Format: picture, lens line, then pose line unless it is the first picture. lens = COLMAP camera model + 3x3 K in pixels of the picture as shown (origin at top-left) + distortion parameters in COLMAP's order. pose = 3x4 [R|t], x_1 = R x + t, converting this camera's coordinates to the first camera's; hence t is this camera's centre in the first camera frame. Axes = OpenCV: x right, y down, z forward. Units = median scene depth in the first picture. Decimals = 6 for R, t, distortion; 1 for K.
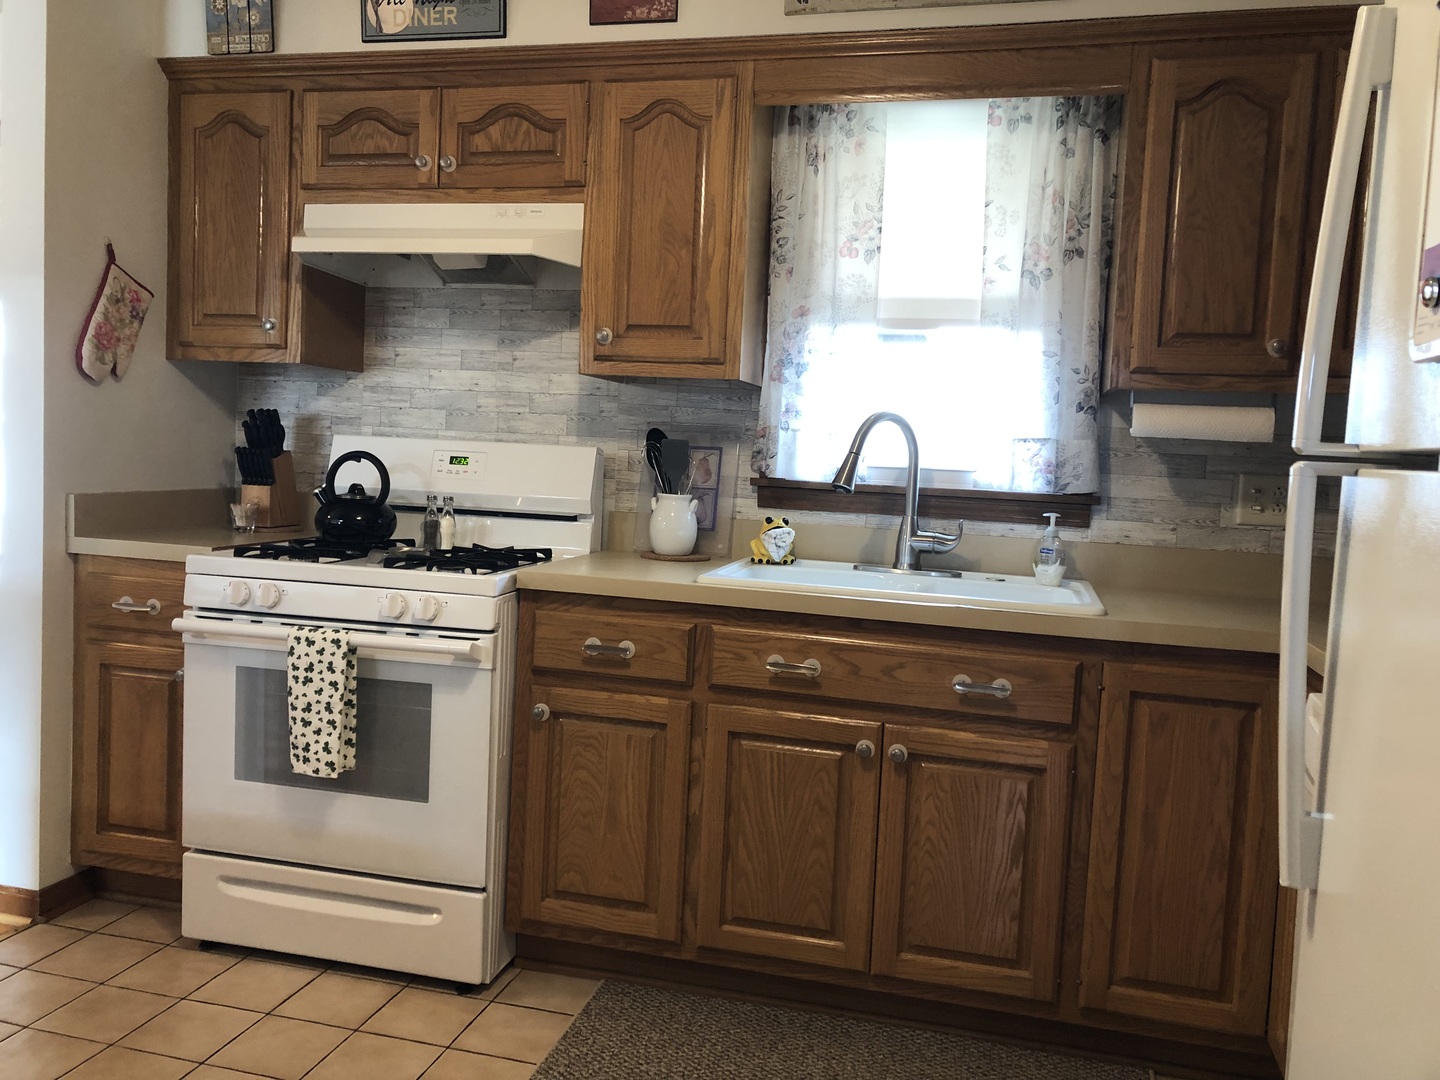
lens RADIAL K [[1160.8, 0, 719.0], [0, 1160.8, 522.5], [0, 0, 1]] dist [0.085841, -0.160907]
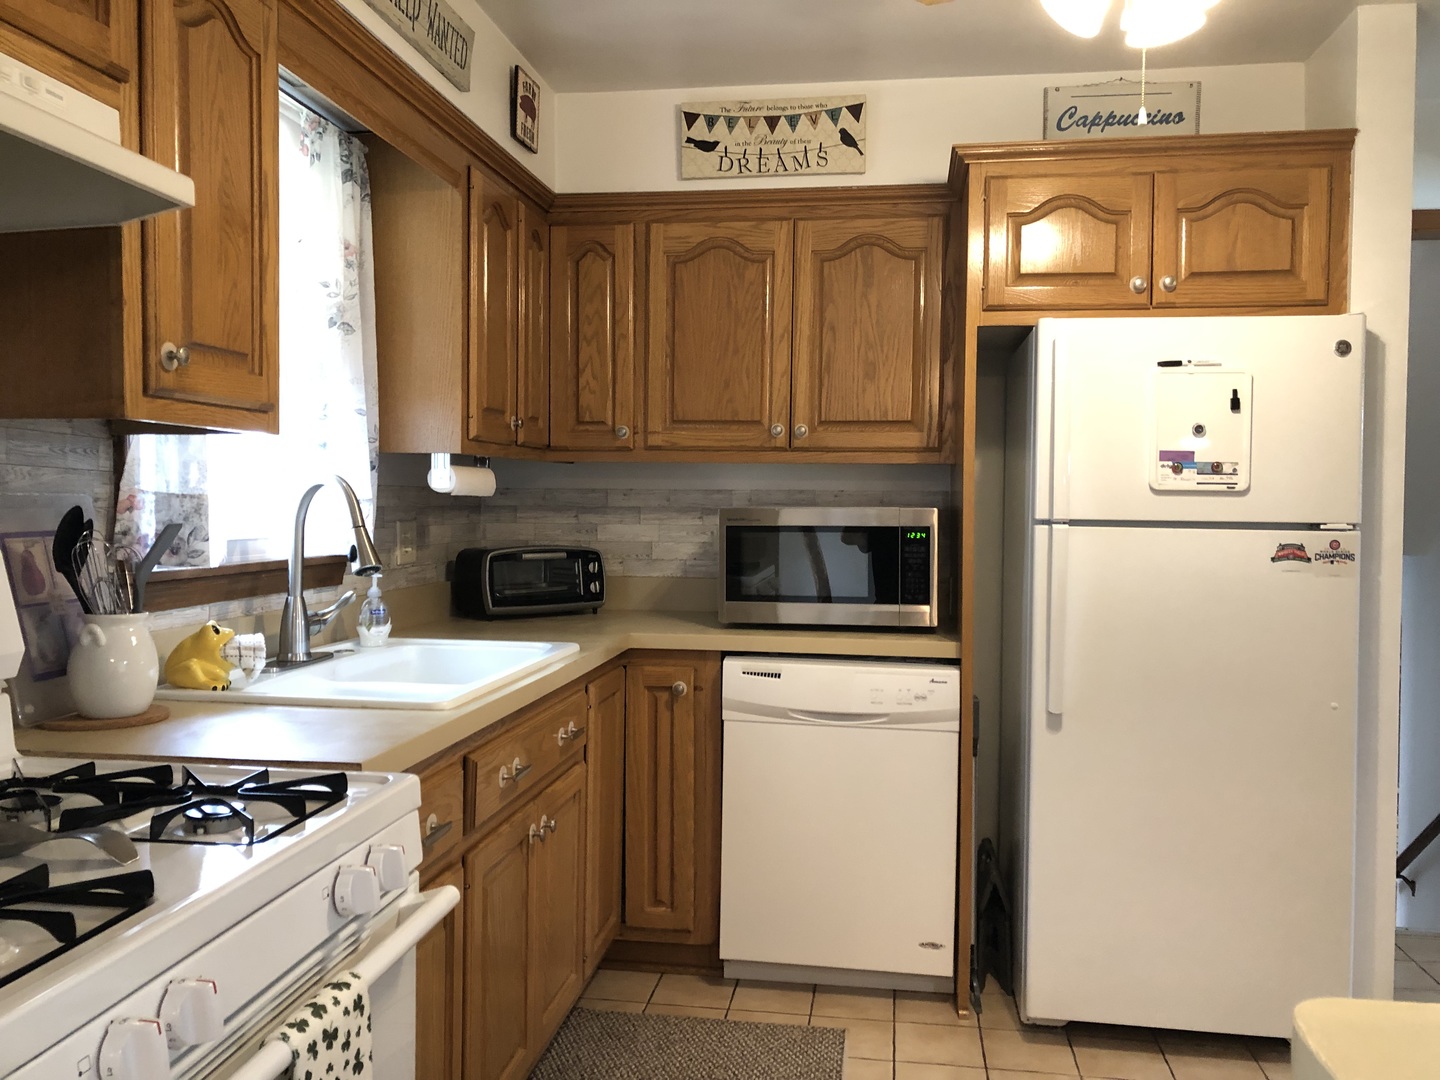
lens RADIAL K [[1160.8, 0, 719.0], [0, 1160.8, 522.5], [0, 0, 1]] dist [0.085841, -0.160907]
pose [[-0.103422, -0.069310, 0.992220, -0.720119], [0.043850, 0.996281, 0.074164, -0.110955], [-0.993670, 0.051180, -0.099998, 0.800599]]
